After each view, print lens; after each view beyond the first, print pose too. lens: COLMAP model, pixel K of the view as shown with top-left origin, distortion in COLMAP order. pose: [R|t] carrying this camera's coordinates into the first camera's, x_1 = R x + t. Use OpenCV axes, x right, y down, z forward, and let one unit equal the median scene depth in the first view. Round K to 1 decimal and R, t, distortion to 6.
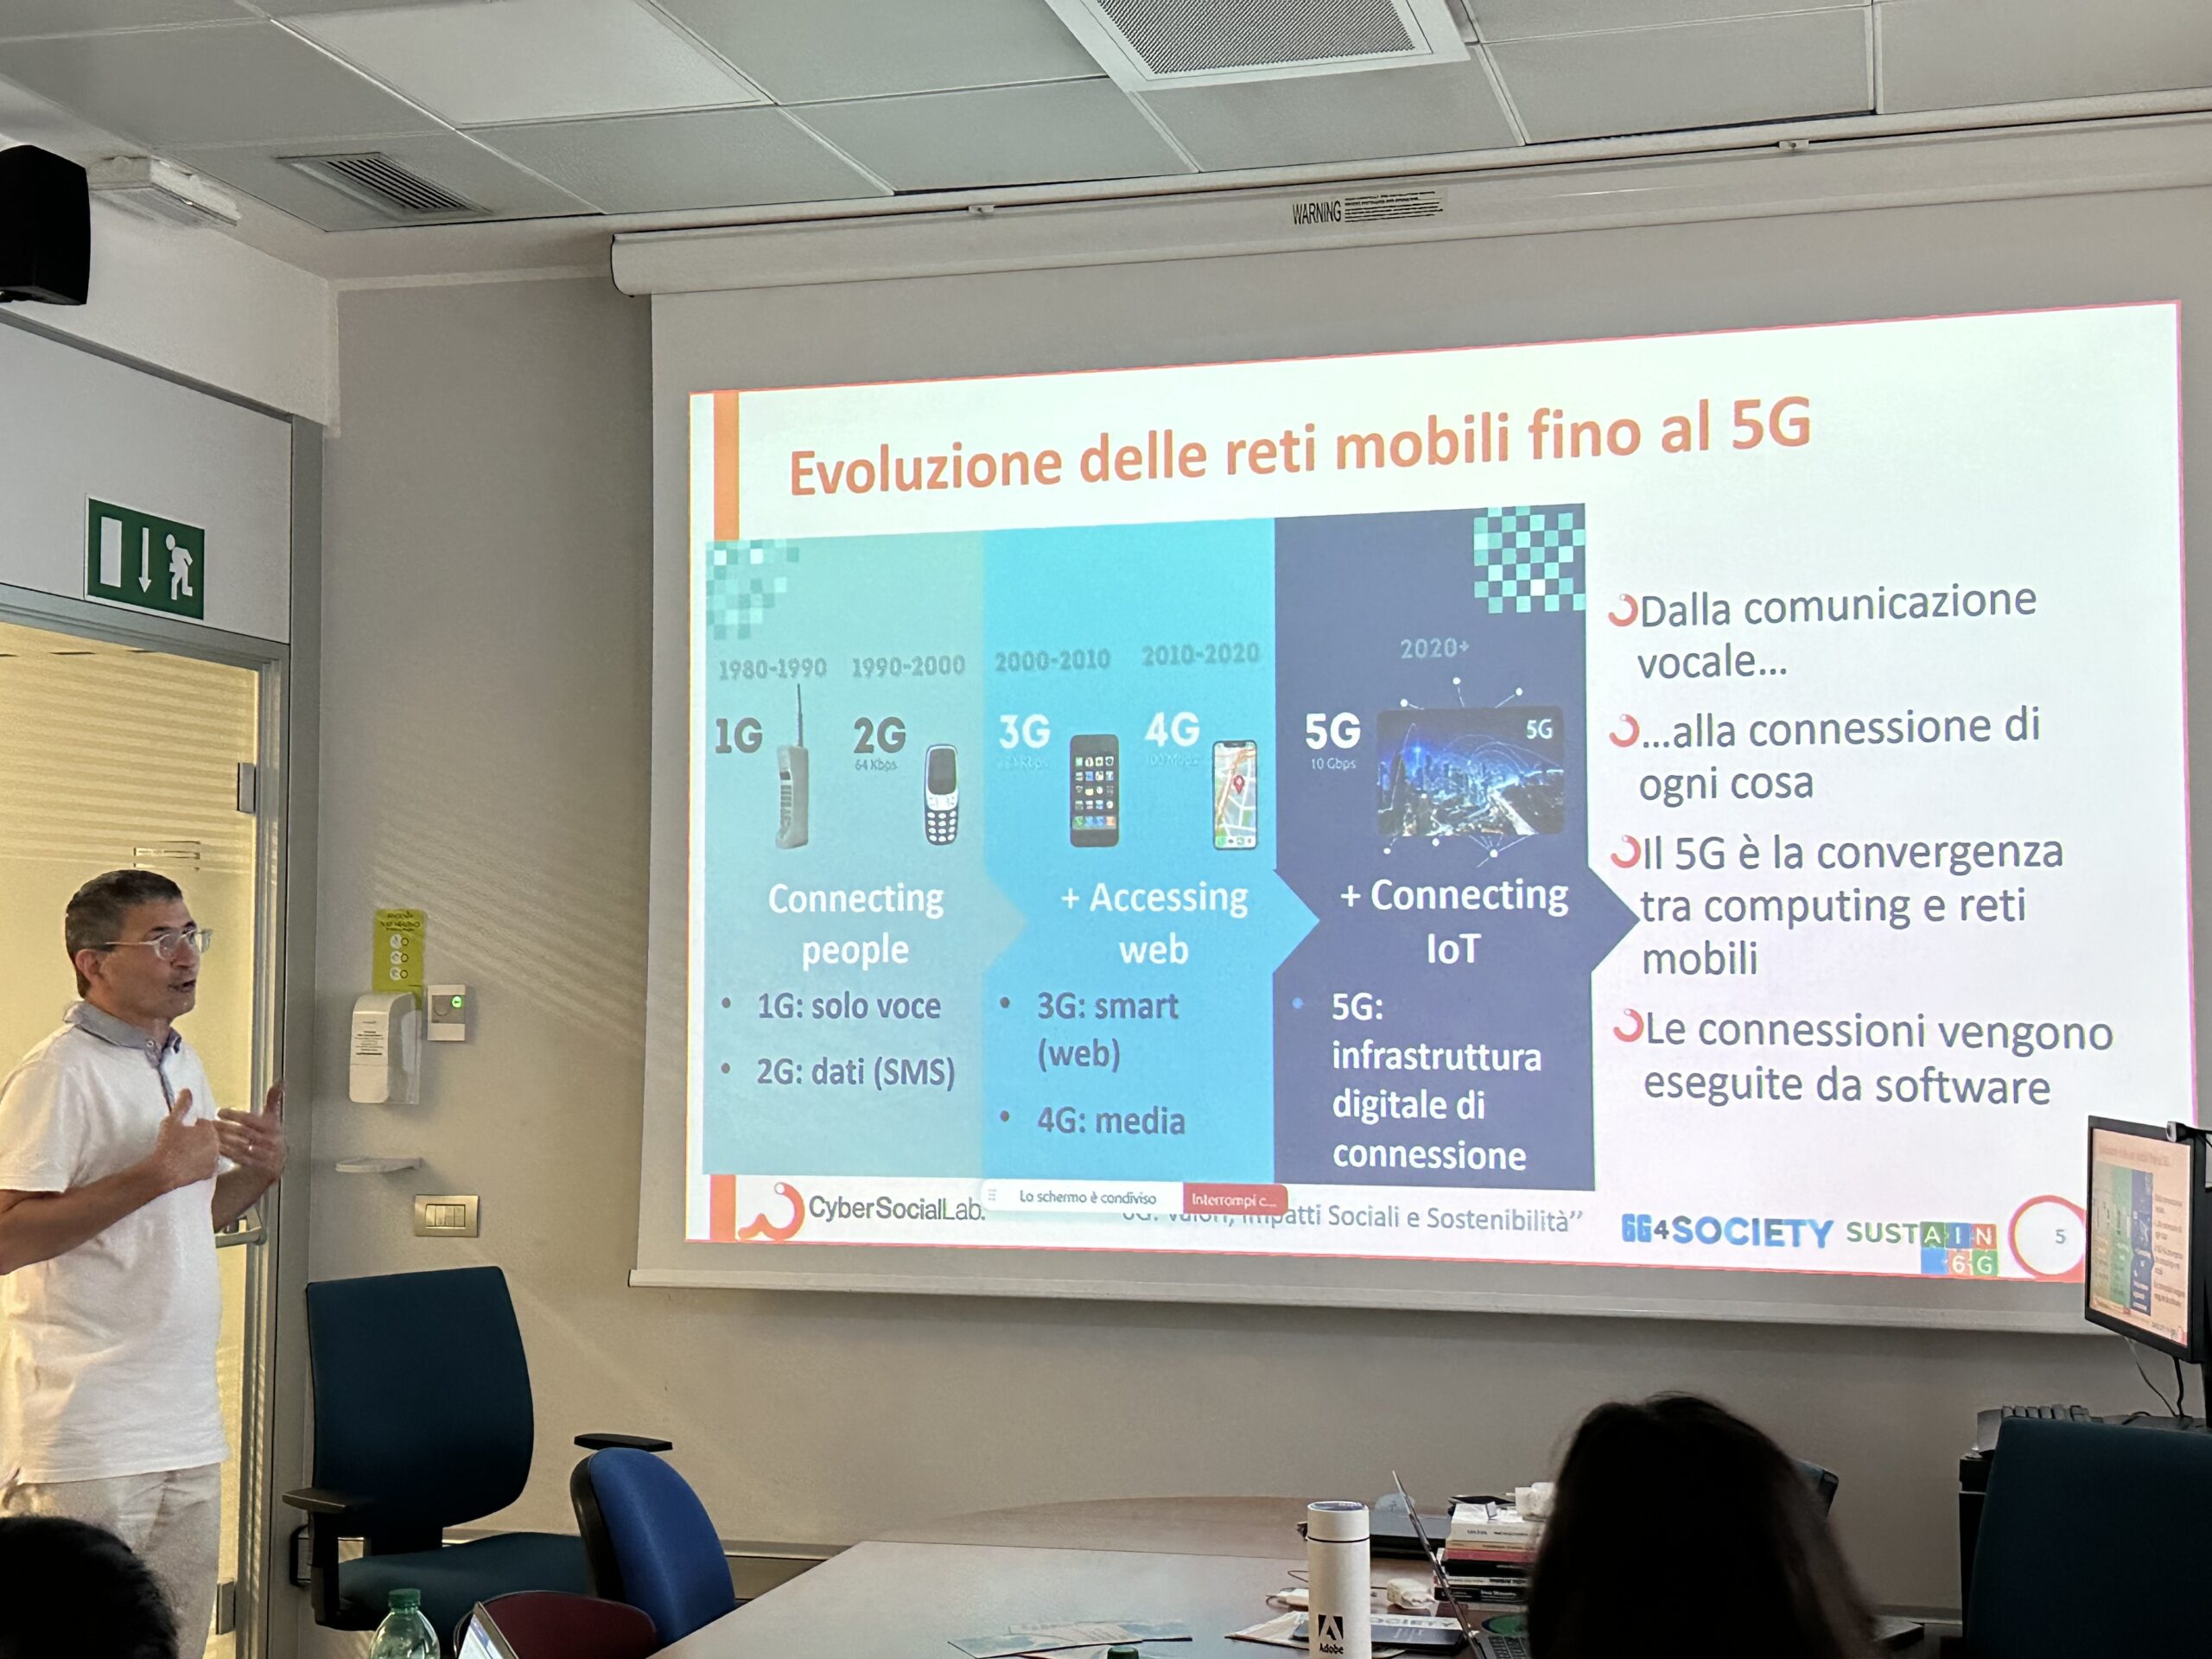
lens RADIAL K [[2874.7, 0, 1106.0], [0, 2874.7, 829.5], [0, 0, 1]] dist [0.184297, -0.677277]
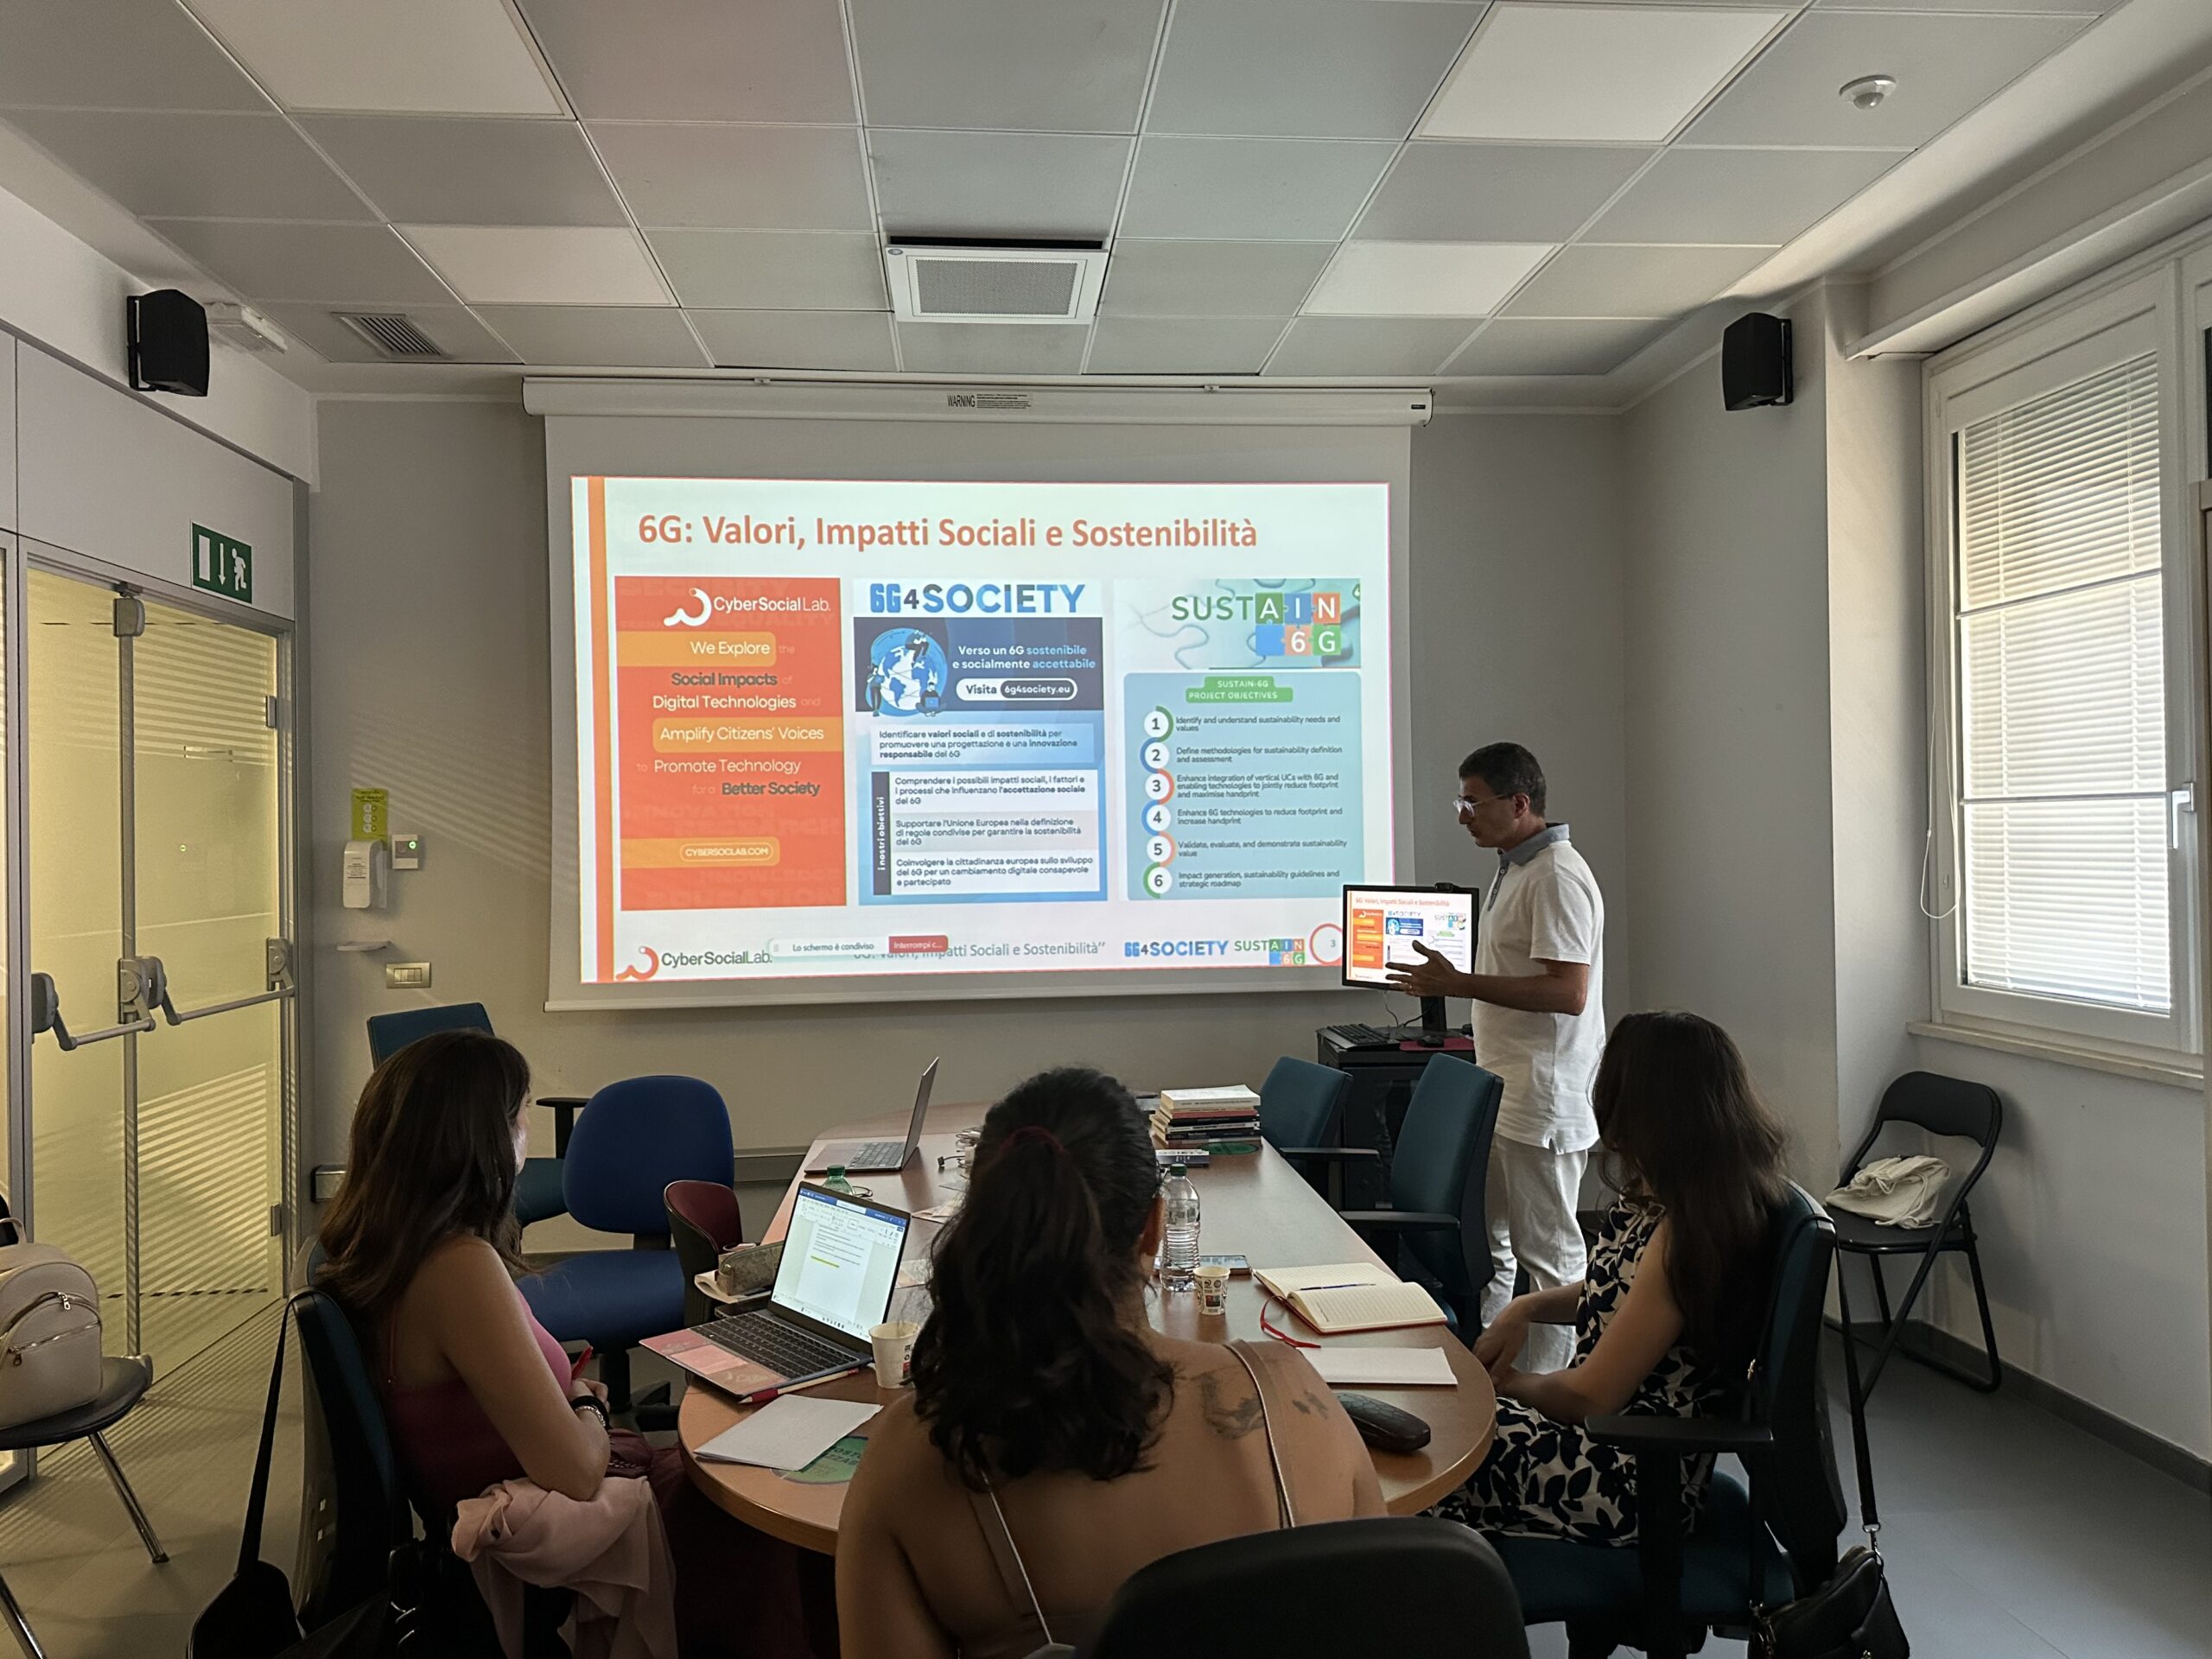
lens RADIAL K [[1554.4, 0, 1106.0], [0, 1554.4, 829.5], [0, 0, 1]] dist [0.103368, -0.205858]
pose [[0.933870, -0.014396, 0.357323, -0.186133], [-0.004052, 0.998699, 0.050828, 0.004453], [-0.357590, -0.048915, 0.932597, 0.038134]]
